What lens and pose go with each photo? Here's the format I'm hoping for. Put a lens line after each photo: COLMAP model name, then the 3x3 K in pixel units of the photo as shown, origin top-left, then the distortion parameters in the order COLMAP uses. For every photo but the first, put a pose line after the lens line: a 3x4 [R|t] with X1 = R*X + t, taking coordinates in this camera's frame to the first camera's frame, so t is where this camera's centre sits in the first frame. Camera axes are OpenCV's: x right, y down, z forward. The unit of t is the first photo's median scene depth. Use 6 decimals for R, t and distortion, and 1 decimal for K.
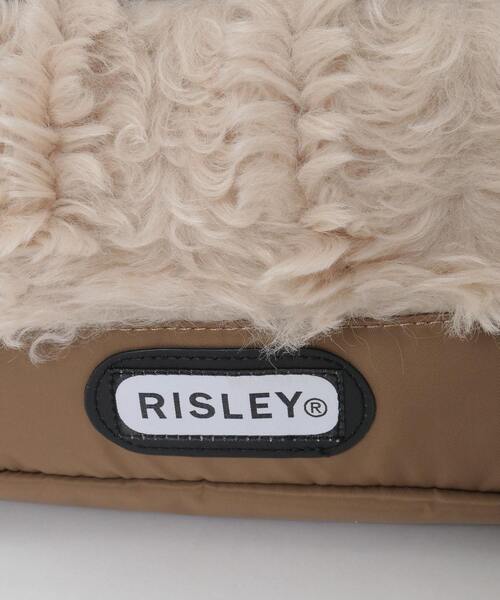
lens RADIAL K [[1075.8, 0, 250.0], [0, 1075.8, 300.0], [0, 0, 1]] dist [-0.026279, -0.036978]
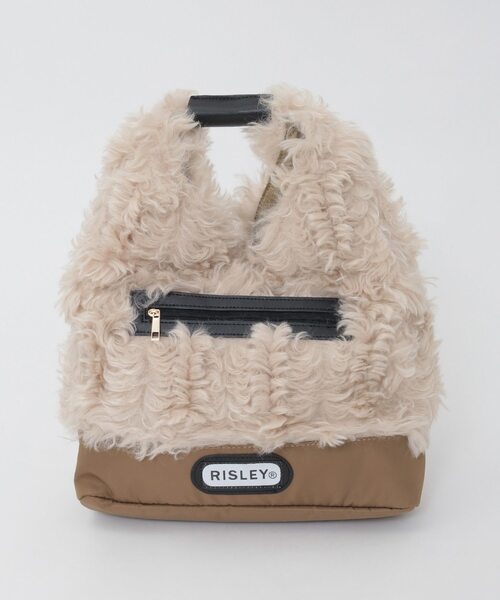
lens RADIAL K [[1038.1, 0, 250.0], [0, 1038.1, 300.0], [0, 0, 1]] dist [-0.001117, 0.006768]
pose [[0.991132, 0.008229, 0.132626, -0.407376], [0.010581, 0.990023, -0.140506, 0.028665], [-0.132459, 0.140663, 0.981157, -1.955004]]
